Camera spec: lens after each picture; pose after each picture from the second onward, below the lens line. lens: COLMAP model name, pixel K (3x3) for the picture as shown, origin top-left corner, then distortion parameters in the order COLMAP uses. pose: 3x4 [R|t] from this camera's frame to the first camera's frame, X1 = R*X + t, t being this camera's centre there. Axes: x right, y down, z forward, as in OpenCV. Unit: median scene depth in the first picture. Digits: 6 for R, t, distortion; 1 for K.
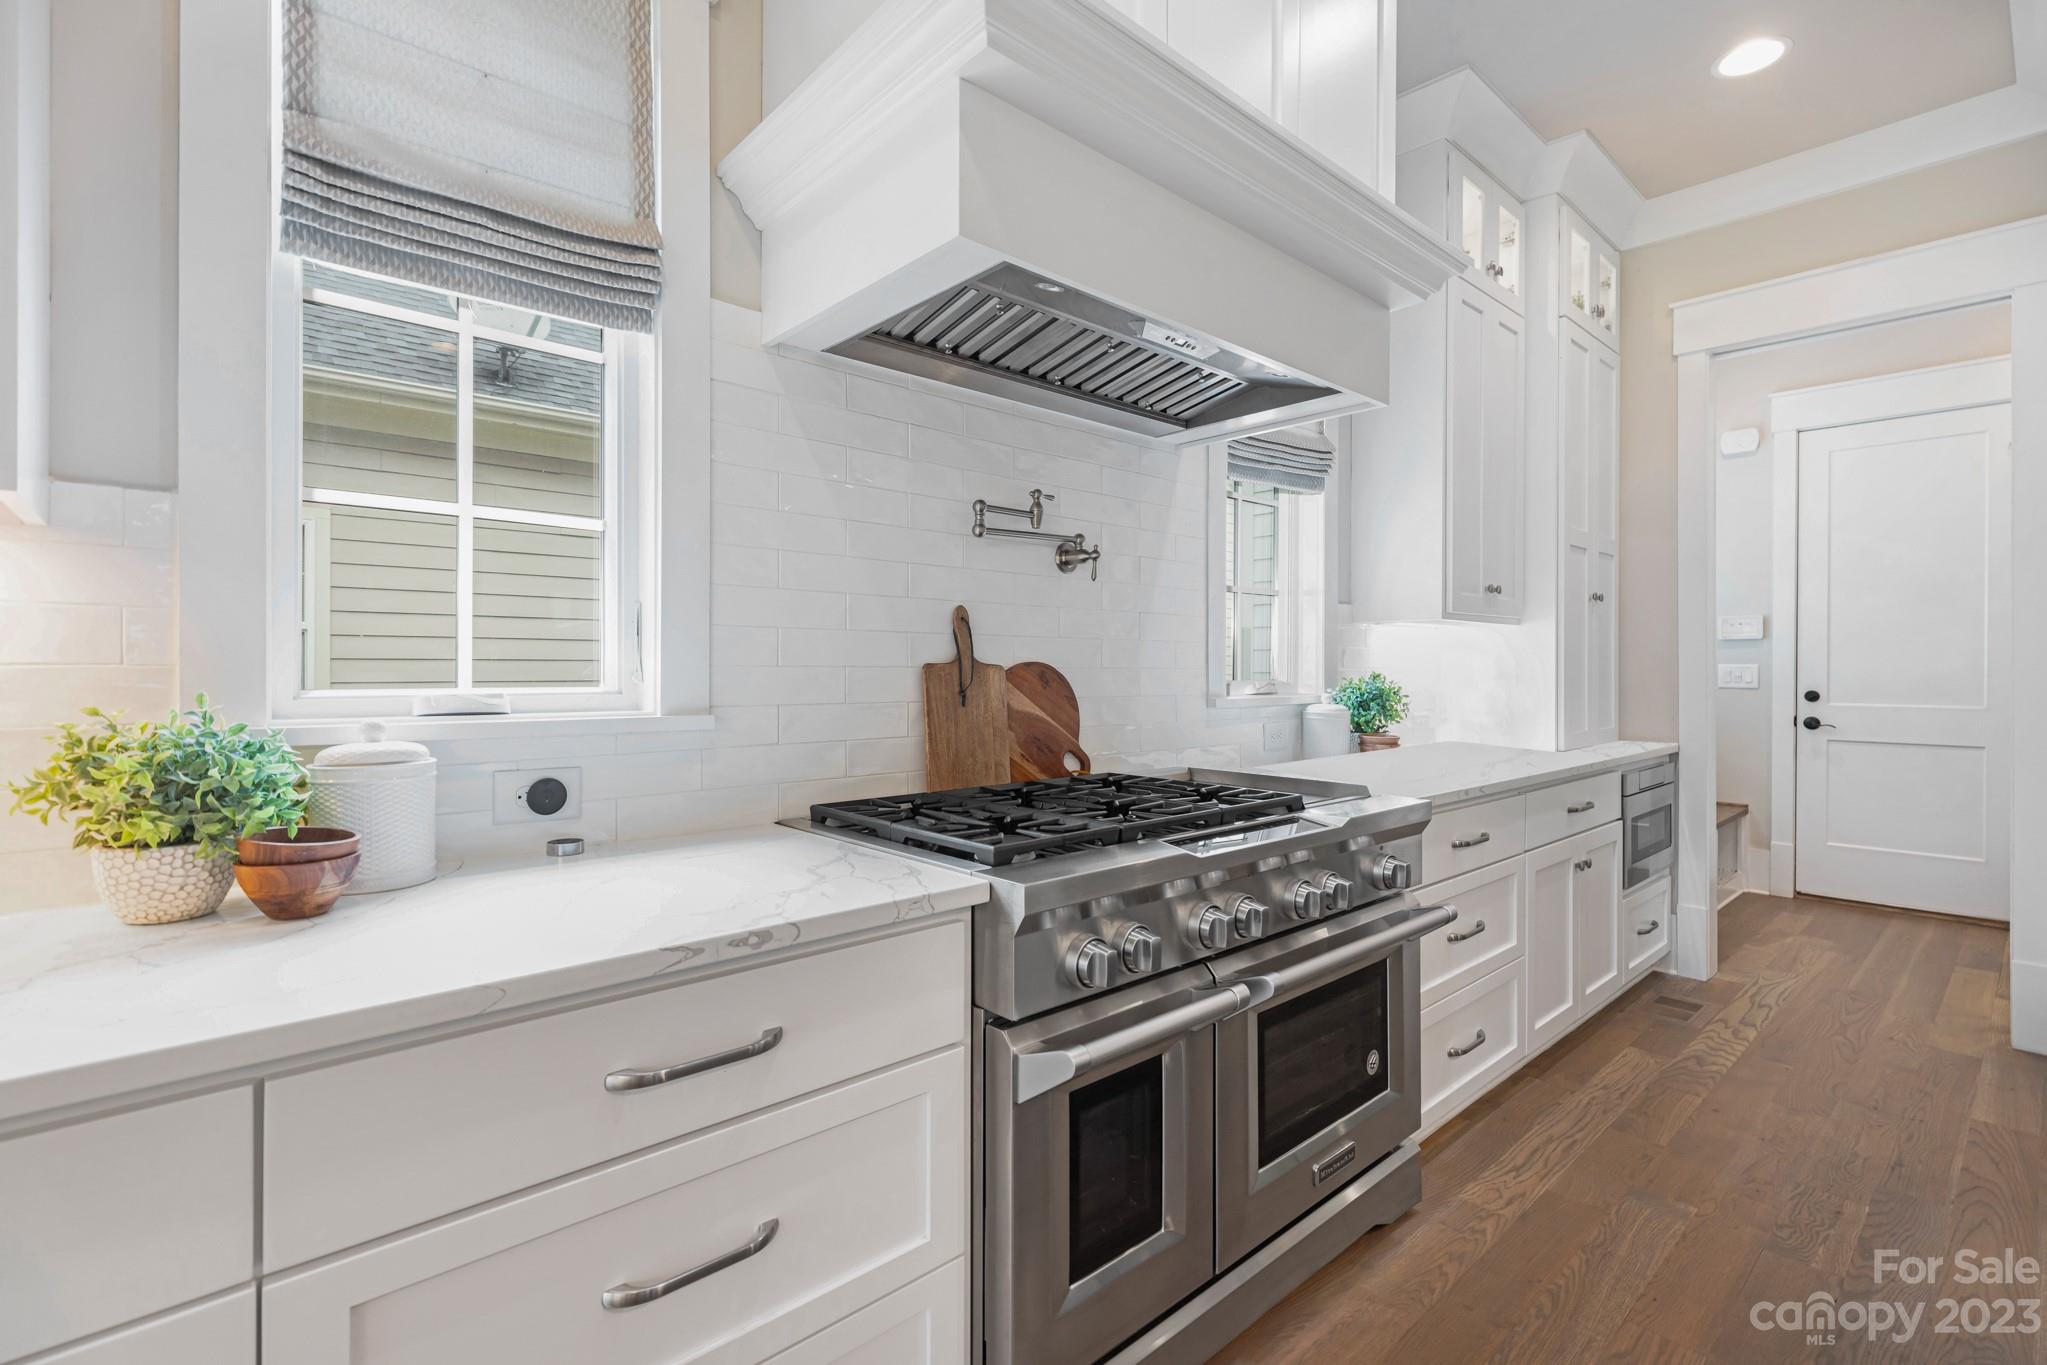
lens RADIAL K [[927.8, 0, 1022.7], [0, 927.8, 671.5], [0, 0, 1]] dist [0.000523, 0.000244]
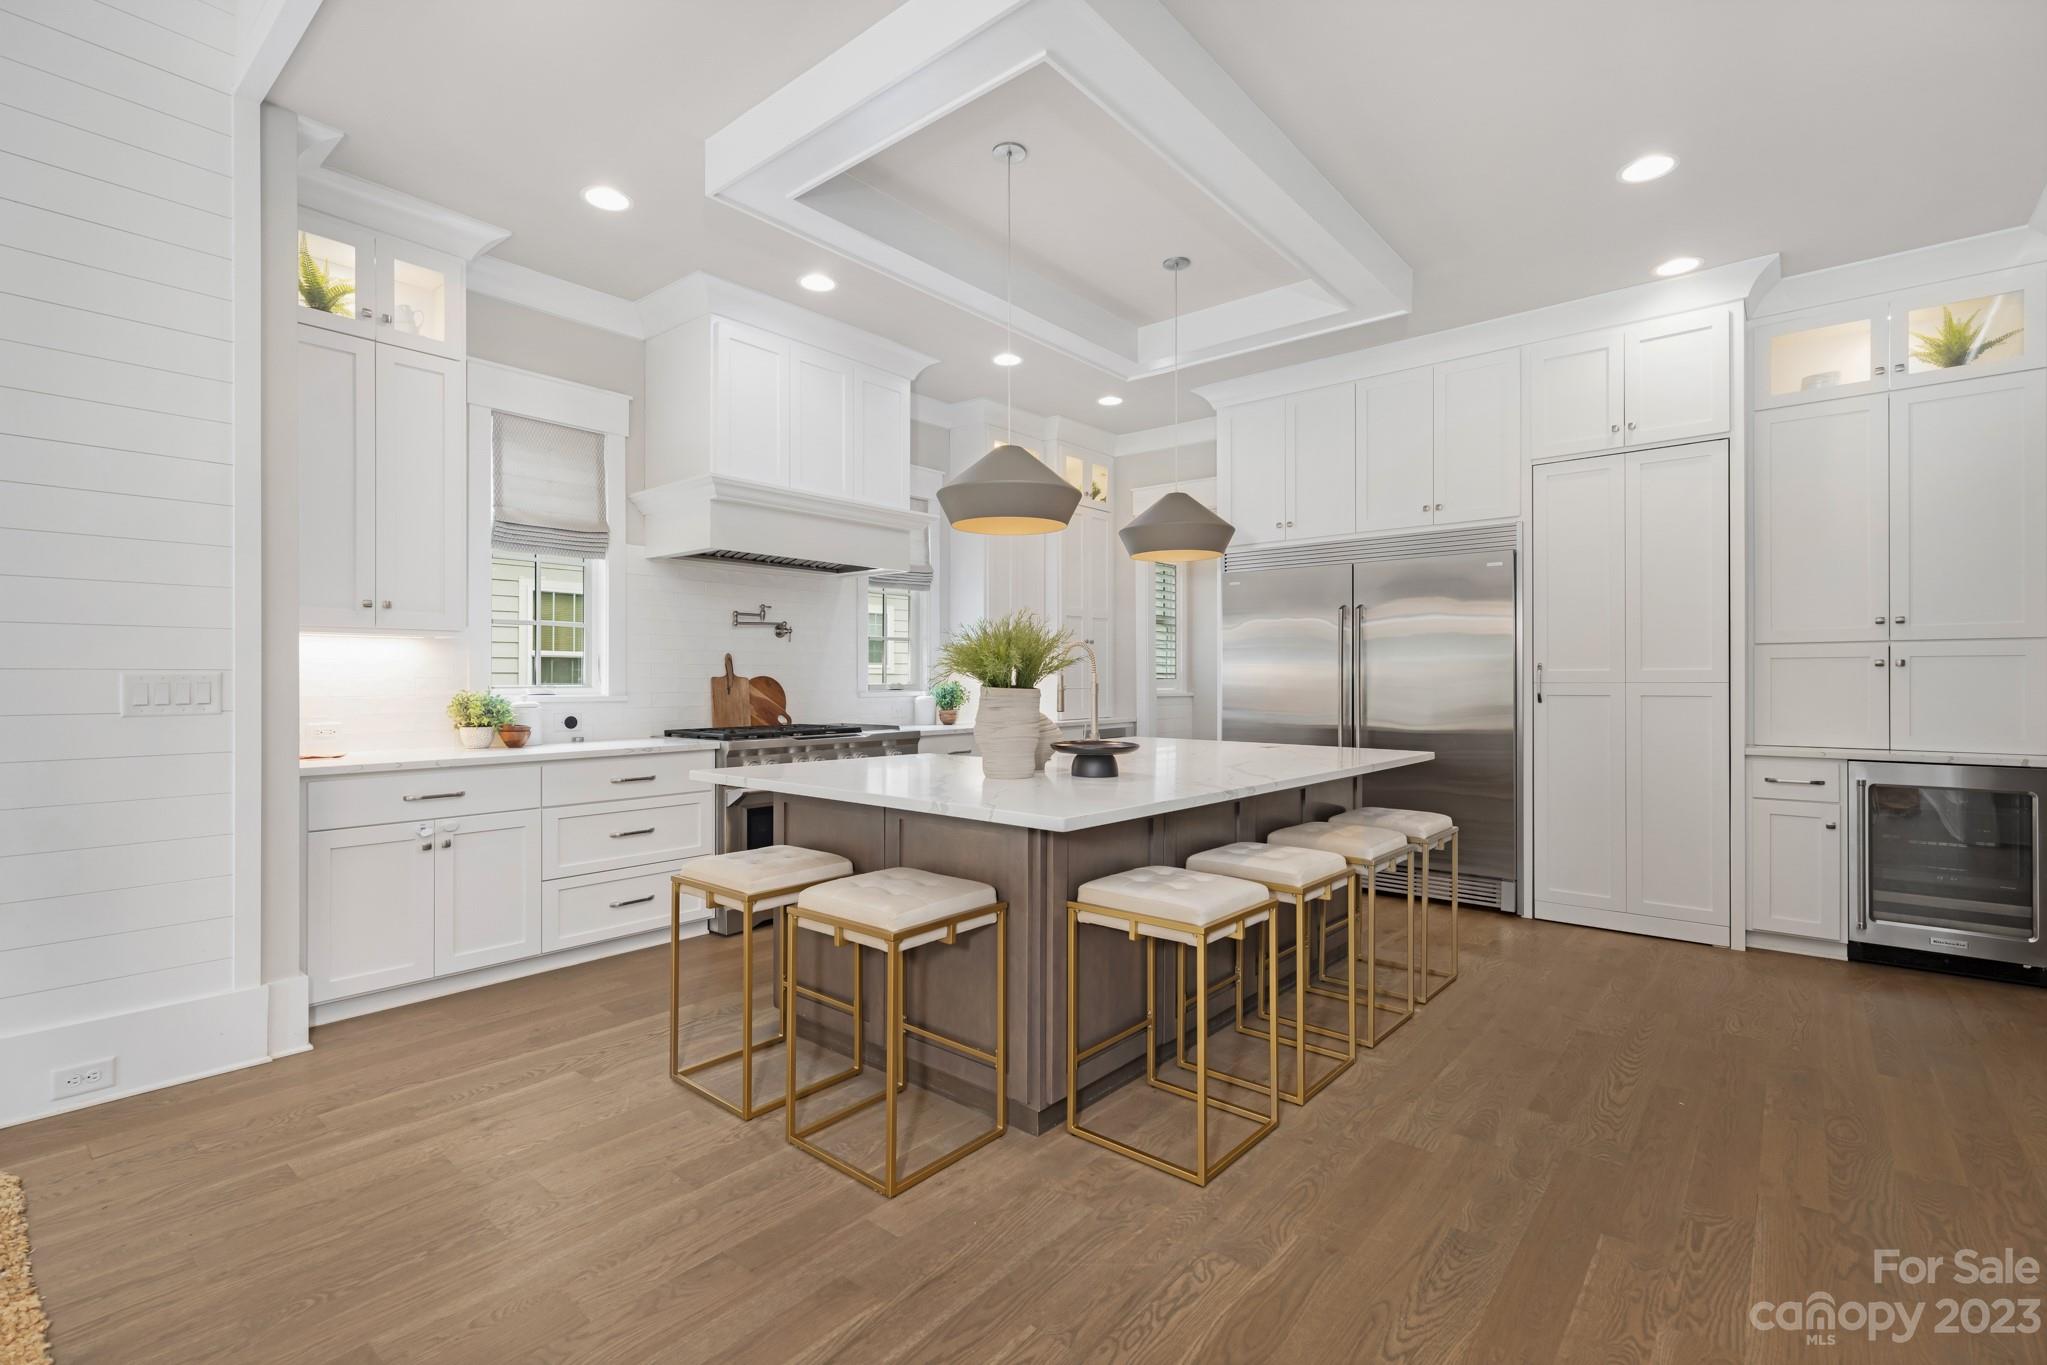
lens RADIAL K [[927.8, 0, 1025.2], [0, 927.8, 685.2], [0, 0, 1]] dist [0.000523, 0.000244]
pose [[0.990124, -0.002634, 0.140170, 0.371263], [0.002152, 0.999991, 0.003589, 0.006223], [-0.140178, -0.003252, 0.990121, -1.567153]]
